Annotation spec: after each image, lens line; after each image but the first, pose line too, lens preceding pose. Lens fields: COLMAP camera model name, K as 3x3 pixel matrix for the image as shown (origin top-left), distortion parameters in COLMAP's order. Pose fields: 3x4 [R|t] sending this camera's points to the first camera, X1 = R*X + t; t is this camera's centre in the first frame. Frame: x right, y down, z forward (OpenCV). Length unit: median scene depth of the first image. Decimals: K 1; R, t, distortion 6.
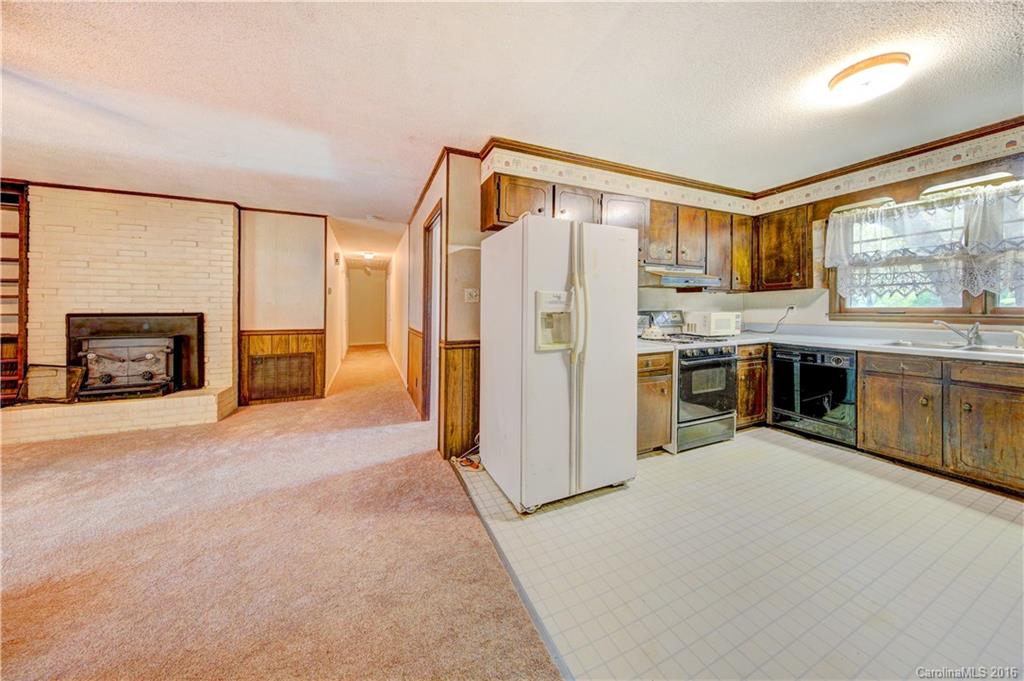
lens RADIAL K [[332.5, 0, 514.6], [0, 332.5, 308.2], [0, 0, 1]] dist [-0.010653, -0.000212]
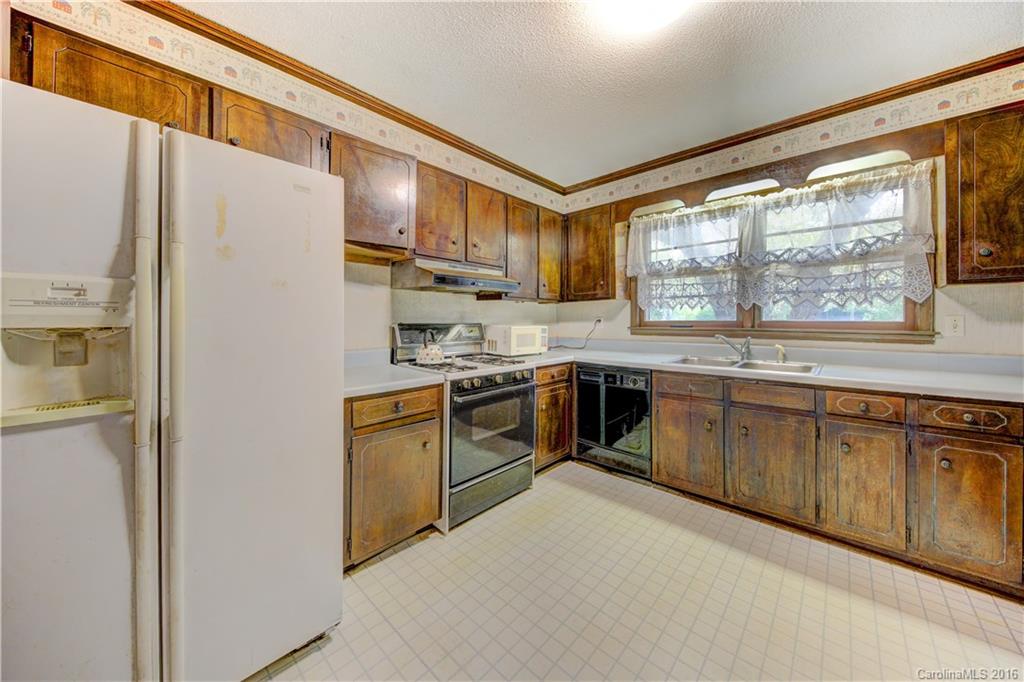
lens RADIAL K [[353.9, 0, 512.2], [0, 353.9, 318.5], [0, 0, 1]] dist [0.000008, 0.000004]
pose [[0.918294, 0.007739, 0.395824, 0.290313], [-0.005571, 0.999963, -0.006626, 0.000788], [-0.395861, 0.003880, 0.918302, 0.249515]]
